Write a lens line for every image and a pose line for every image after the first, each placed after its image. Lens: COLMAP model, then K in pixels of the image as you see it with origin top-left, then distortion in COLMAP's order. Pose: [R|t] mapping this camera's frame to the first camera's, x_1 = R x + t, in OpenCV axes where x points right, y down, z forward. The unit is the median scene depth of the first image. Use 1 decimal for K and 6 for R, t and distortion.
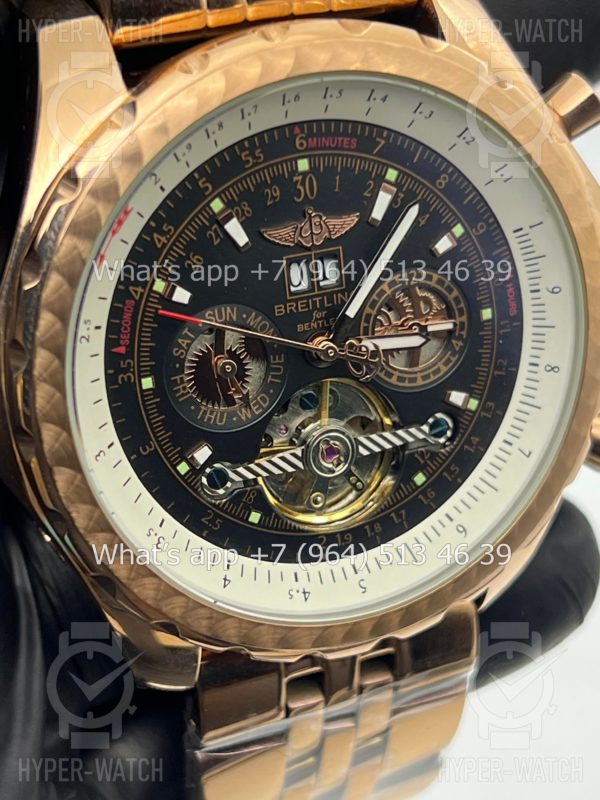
lens RADIAL K [[1862.2, 0, 296.1], [0, 1862.2, 394.9], [0, 0, 1]] dist [0.243872, 0.000000]
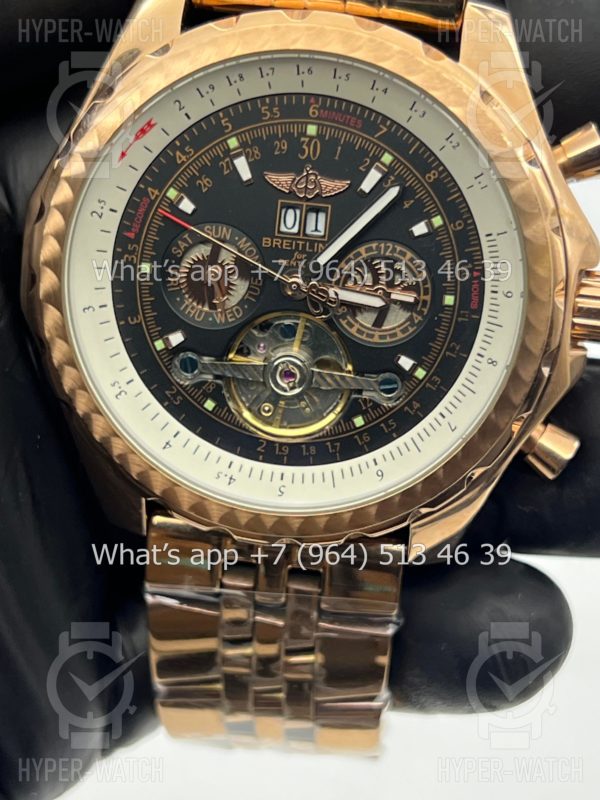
lens RADIAL K [[1862.2, 0, 296.5], [0, 1862.2, 399.3], [0, 0, 1]] dist [0.243872, 0.000000]
pose [[0.876971, 0.267973, -0.398888, 0.520119], [-0.303436, 0.952462, -0.027251, 0.079260], [0.372623, 0.144935, 0.916595, -0.095549]]
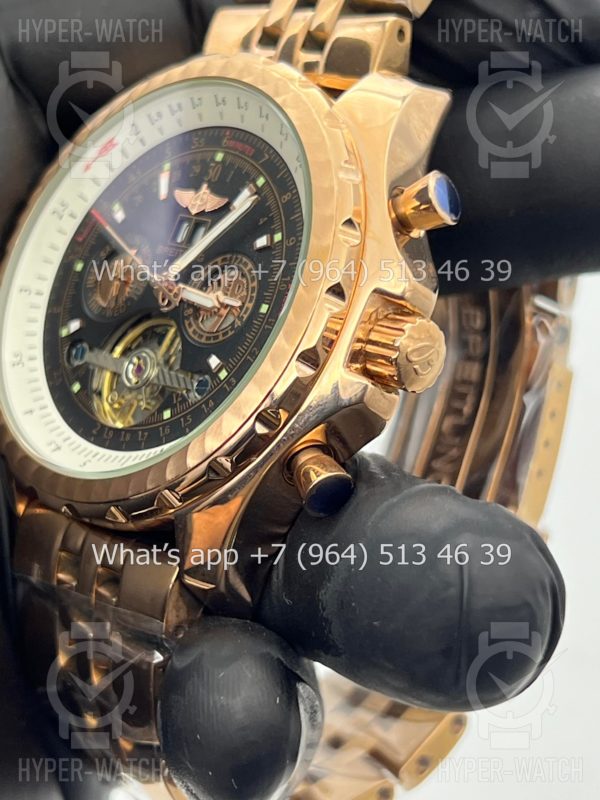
lens RADIAL K [[1862.2, 0, 283.3], [0, 1862.2, 394.1], [0, 0, 1]] dist [0.243872, 0.000000]
pose [[0.367908, 0.146907, -0.918184, 1.254271], [-0.617724, 0.776677, -0.123250, 0.143493], [0.695026, 0.612529, 0.376494, 0.620834]]
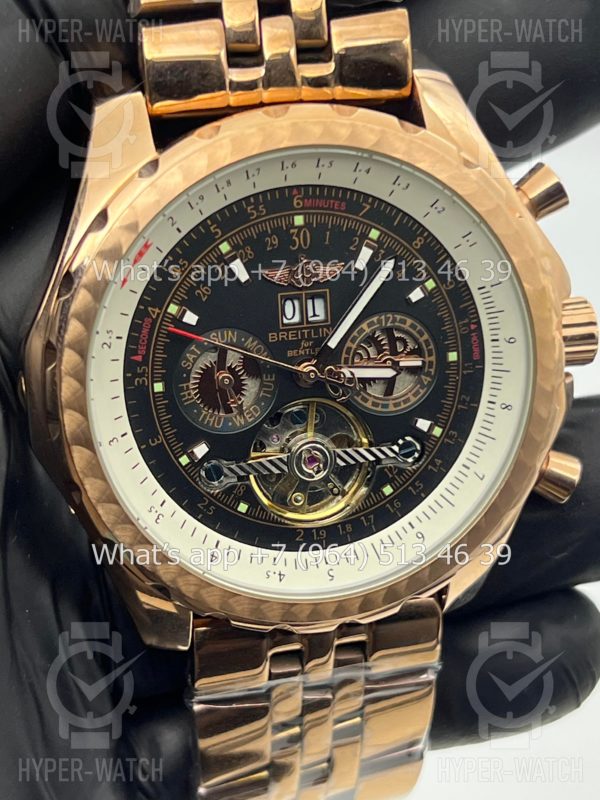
lens RADIAL K [[1862.2, 0, 295.3], [0, 1862.2, 394.3], [0, 0, 1]] dist [0.243872, 0.000000]
pose [[0.989105, 0.072368, -0.128194, 0.164043], [-0.080669, 0.994886, -0.060783, 0.064344], [0.123139, 0.070462, 0.989885, -0.202675]]
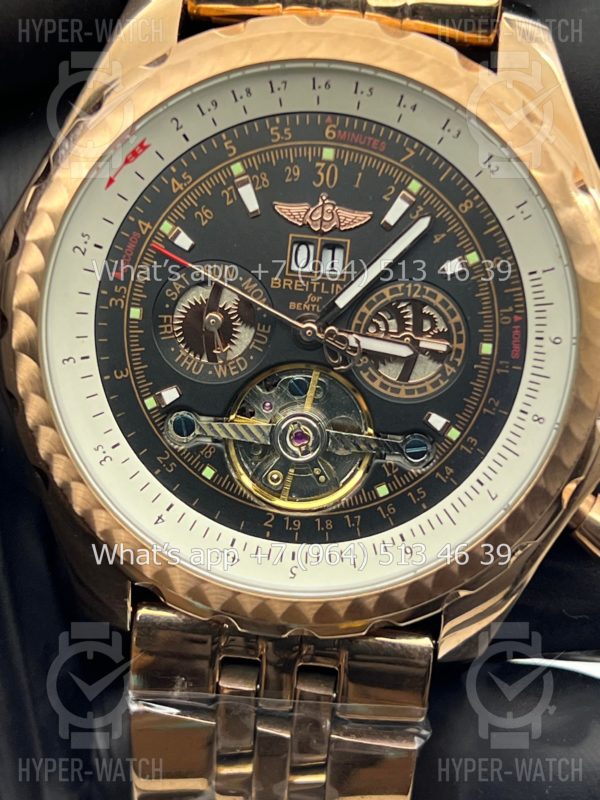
lens RADIAL K [[1862.2, 0, 299.9], [0, 1862.2, 395.1], [0, 0, 1]] dist [0.243872, 0.000000]
pose [[0.896817, 0.229535, -0.378196, 0.415815], [-0.295558, 0.946962, -0.126128, 0.143346], [0.329186, 0.224893, 0.917093, 0.049494]]
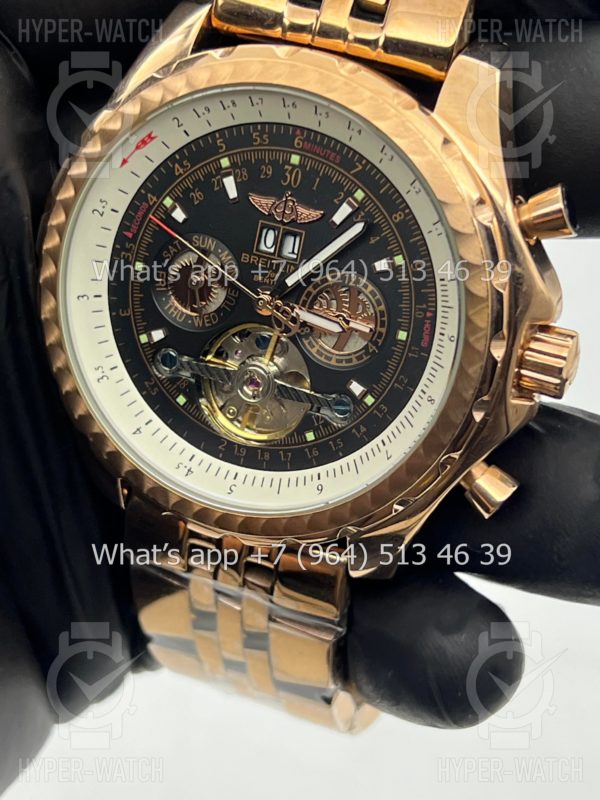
lens RADIAL K [[1862.2, 0, 296.9], [0, 1862.2, 395.3], [0, 0, 1]] dist [0.243872, 0.000000]
pose [[0.711909, 0.396779, -0.579441, 0.808421], [-0.433610, 0.897384, 0.081755, -0.081302], [0.552420, 0.193050, 0.810903, -0.020637]]
